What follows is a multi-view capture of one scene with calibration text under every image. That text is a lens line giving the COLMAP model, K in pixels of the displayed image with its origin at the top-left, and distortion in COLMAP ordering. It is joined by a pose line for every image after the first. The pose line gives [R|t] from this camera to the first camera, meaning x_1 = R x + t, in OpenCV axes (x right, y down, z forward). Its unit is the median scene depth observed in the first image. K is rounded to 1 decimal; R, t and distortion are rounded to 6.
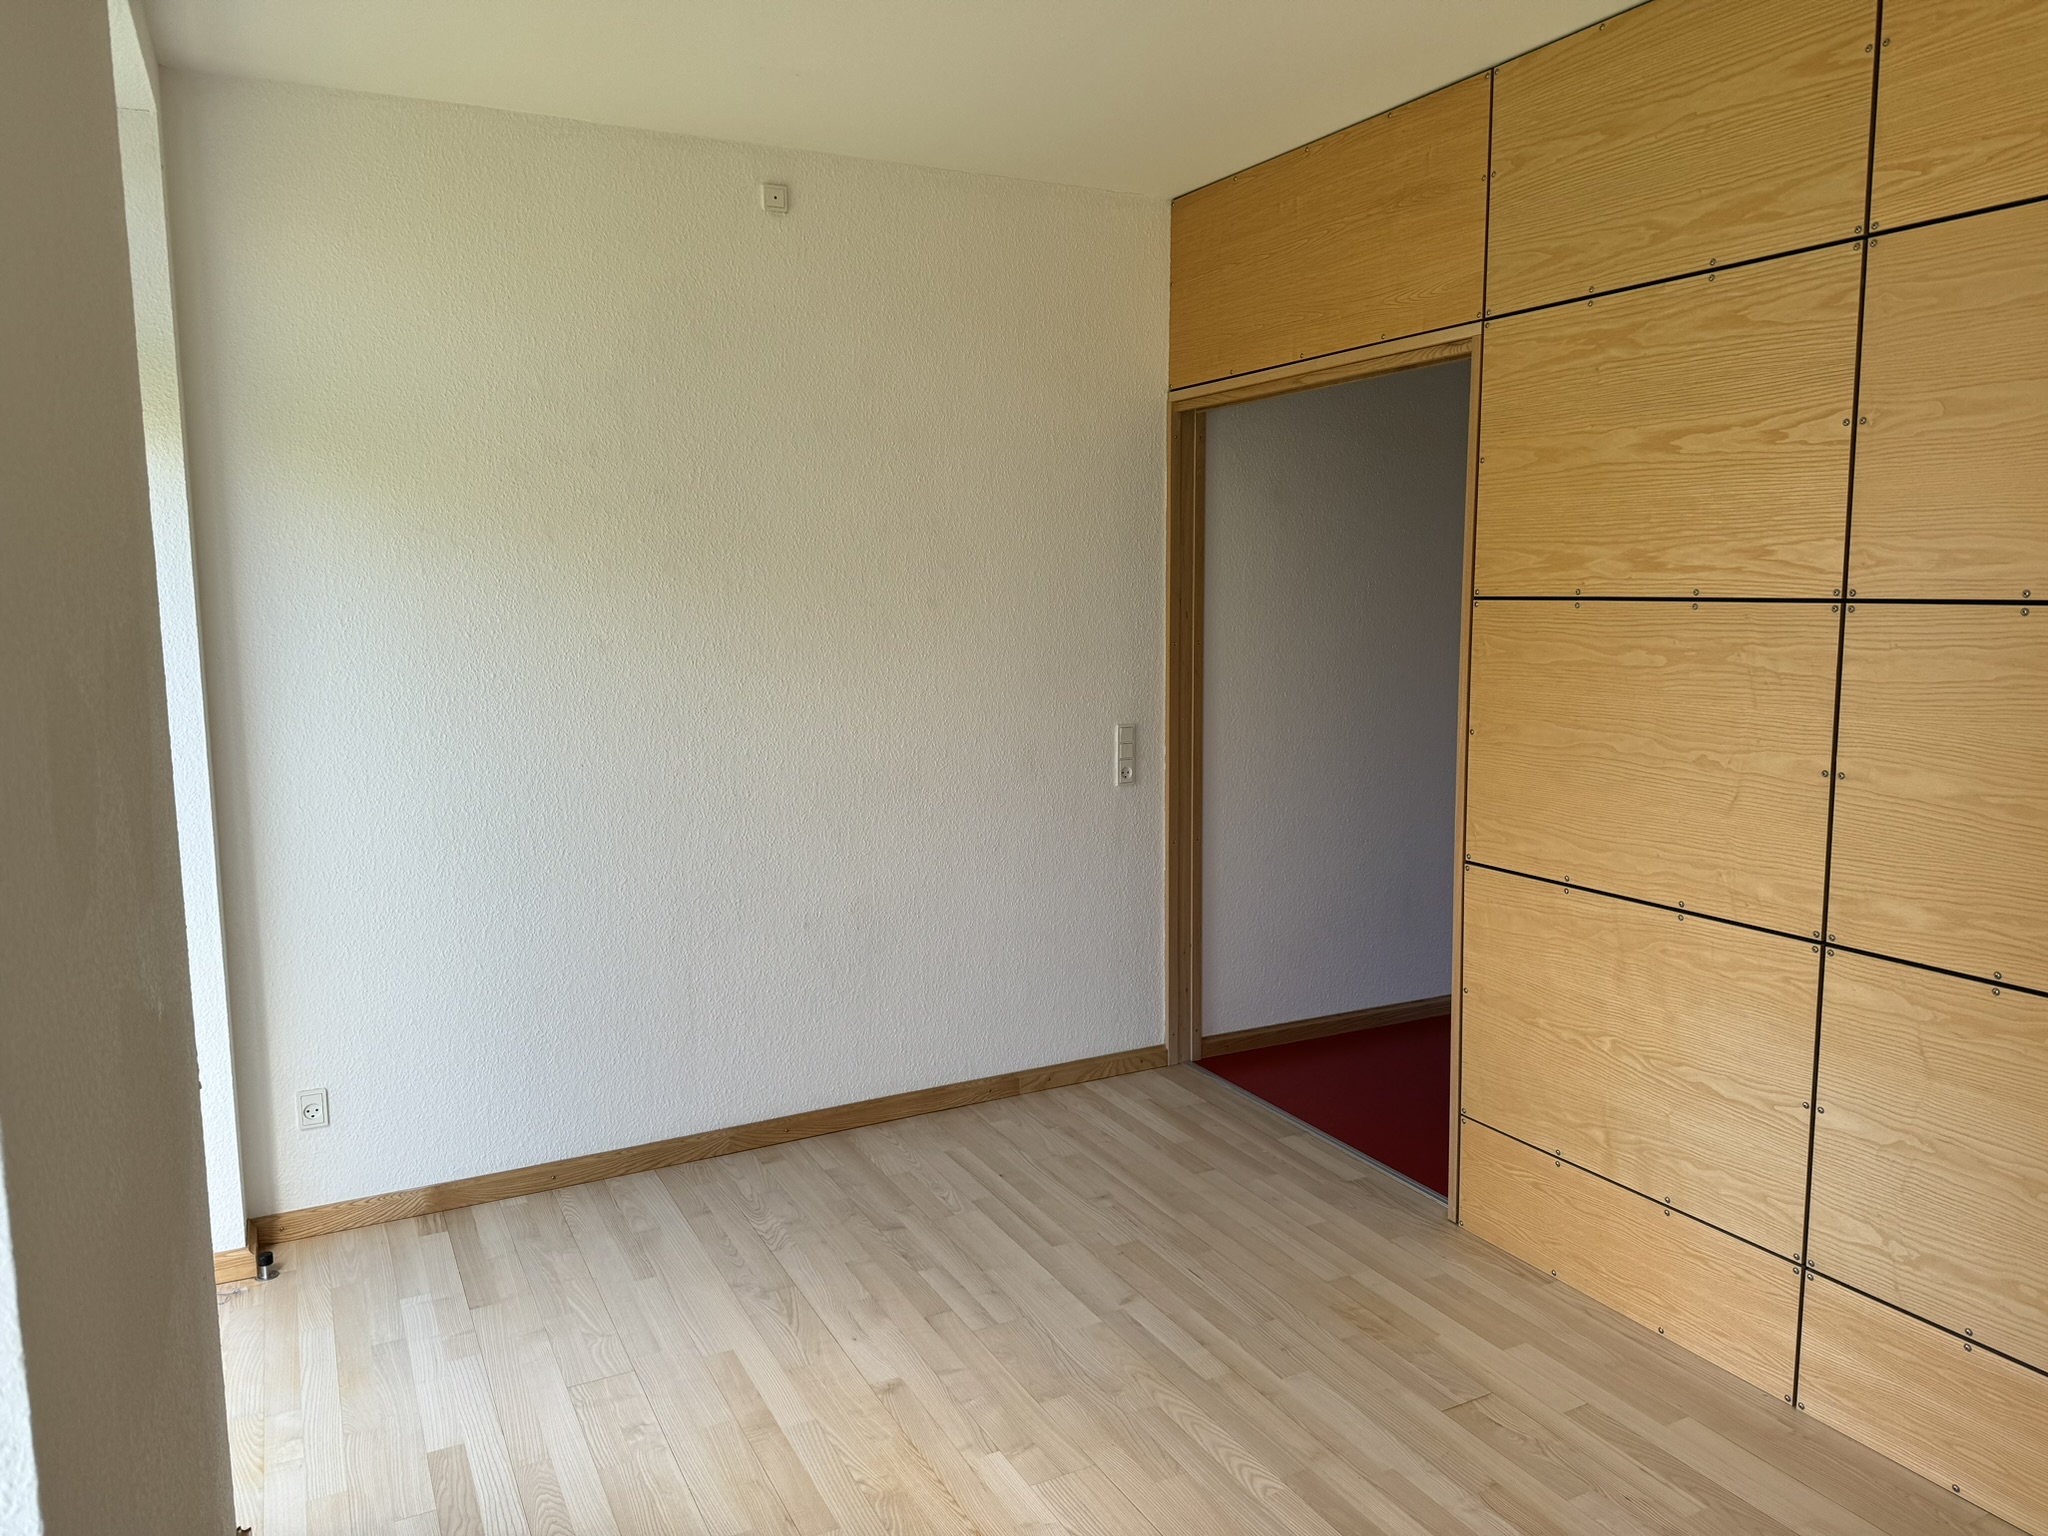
lens RADIAL K [[1437.7, 0, 1024.0], [0, 1437.7, 768.0], [0, 0, 1]] dist [0.081886, -0.063771]
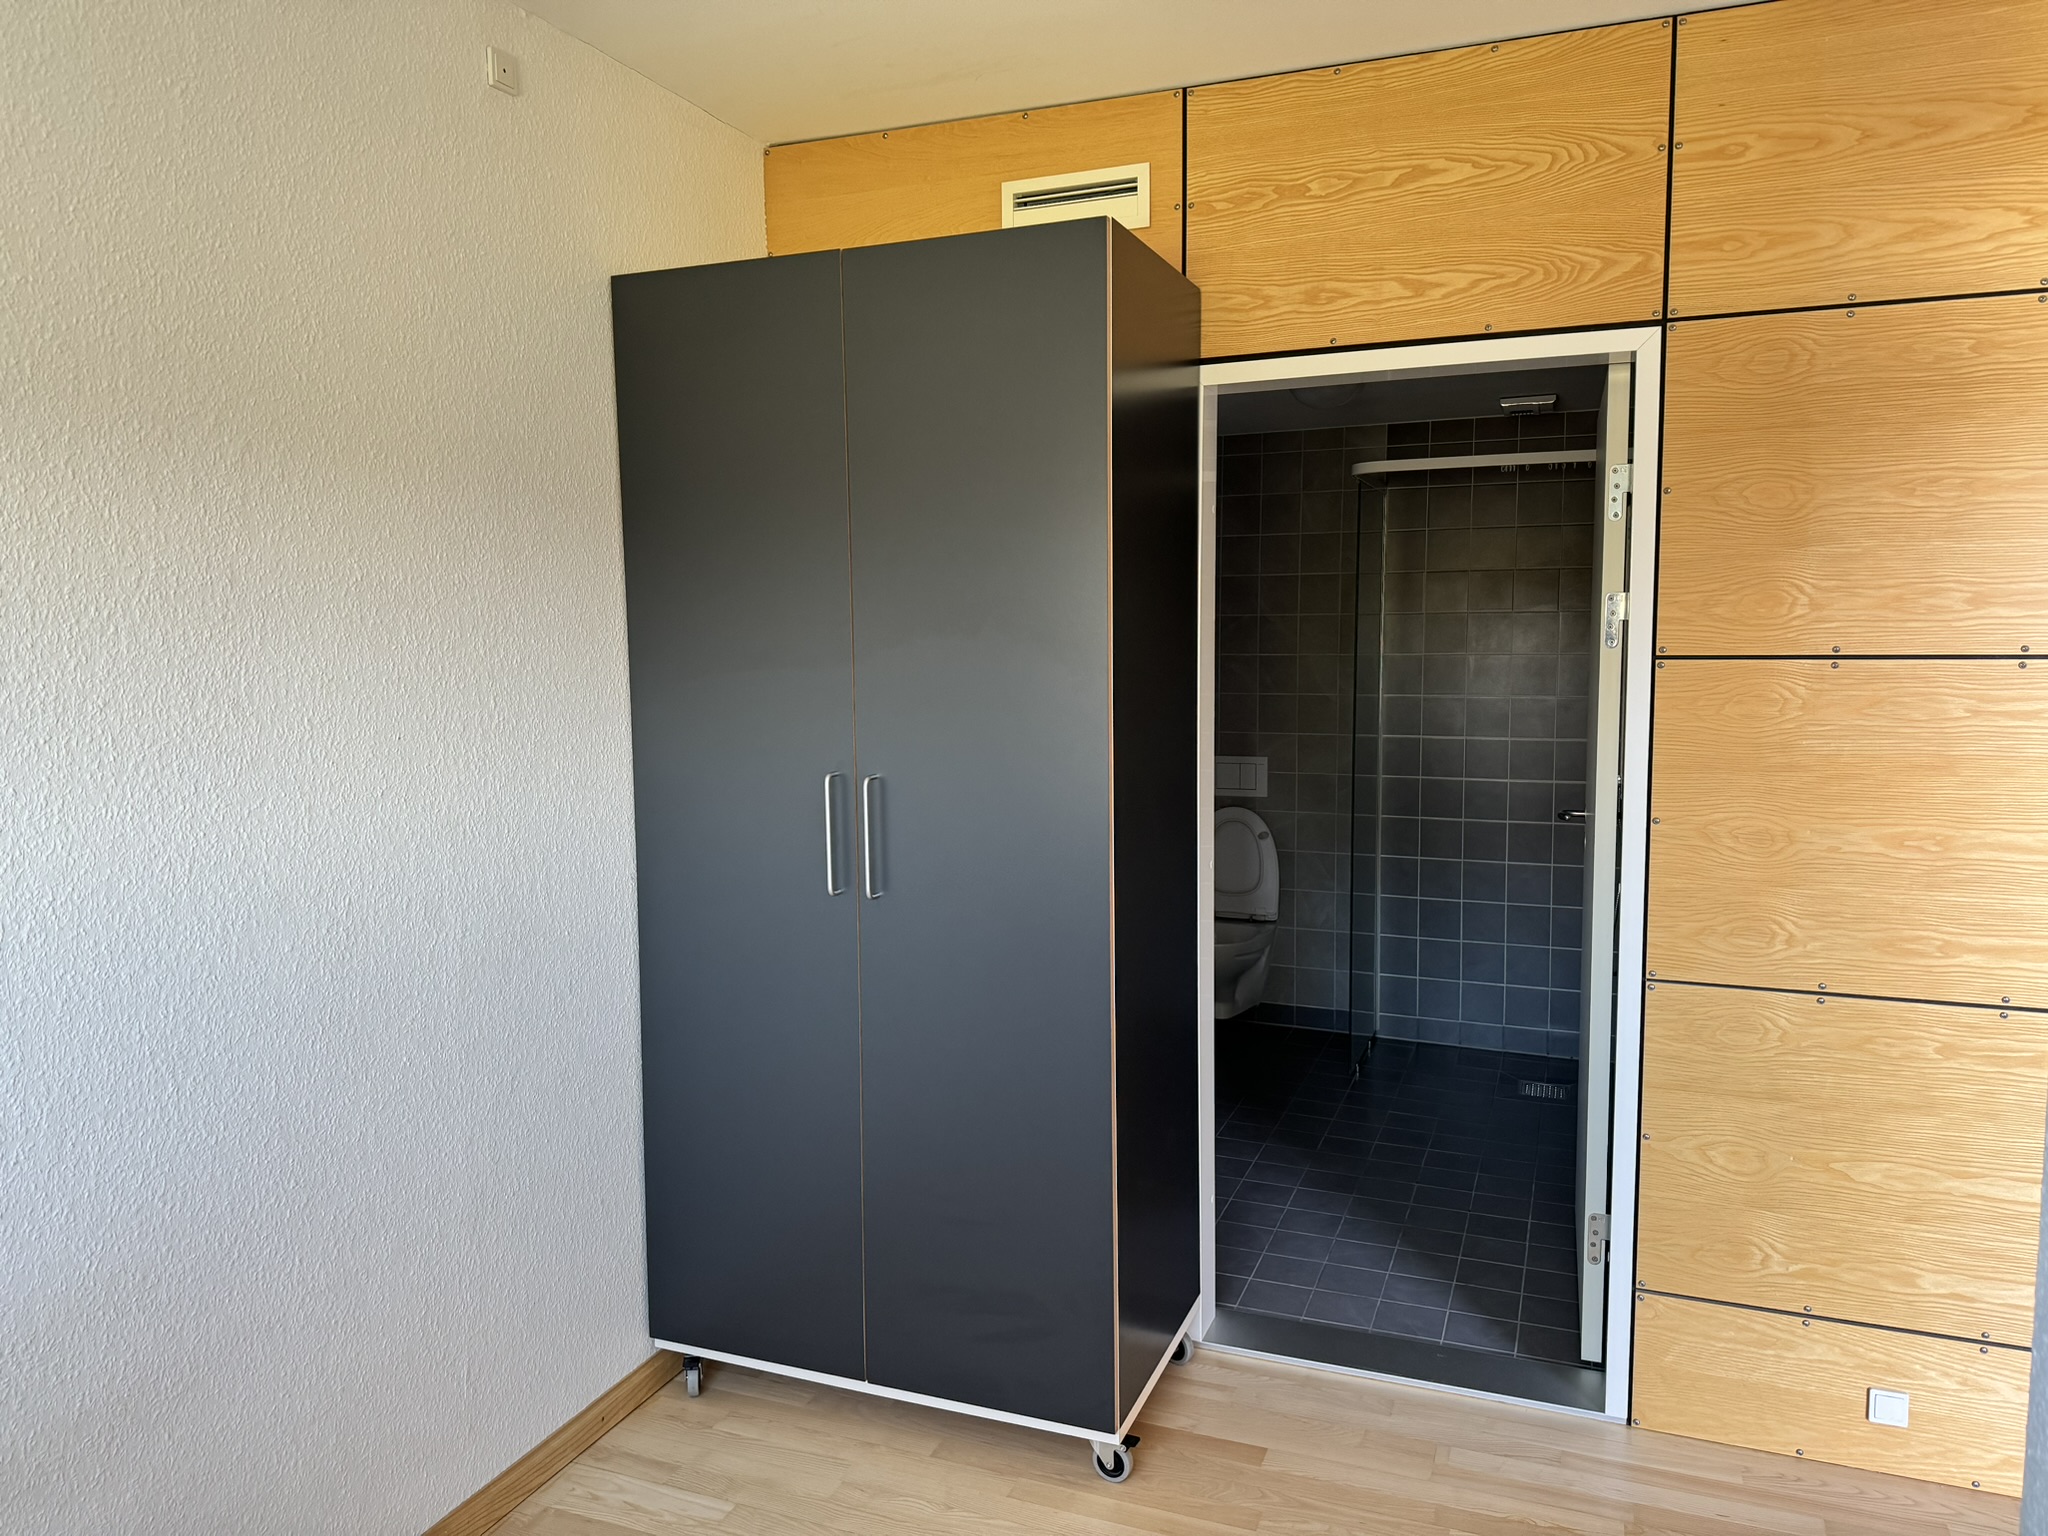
lens RADIAL K [[1437.7, 0, 1024.0], [0, 1437.7, 768.0], [0, 0, 1]] dist [0.081886, -0.063771]
pose [[0.750550, -0.063303, 0.657775, -0.519249], [0.087722, 0.996136, -0.004229, -0.085878], [-0.654965, 0.060875, 0.753203, 0.637951]]
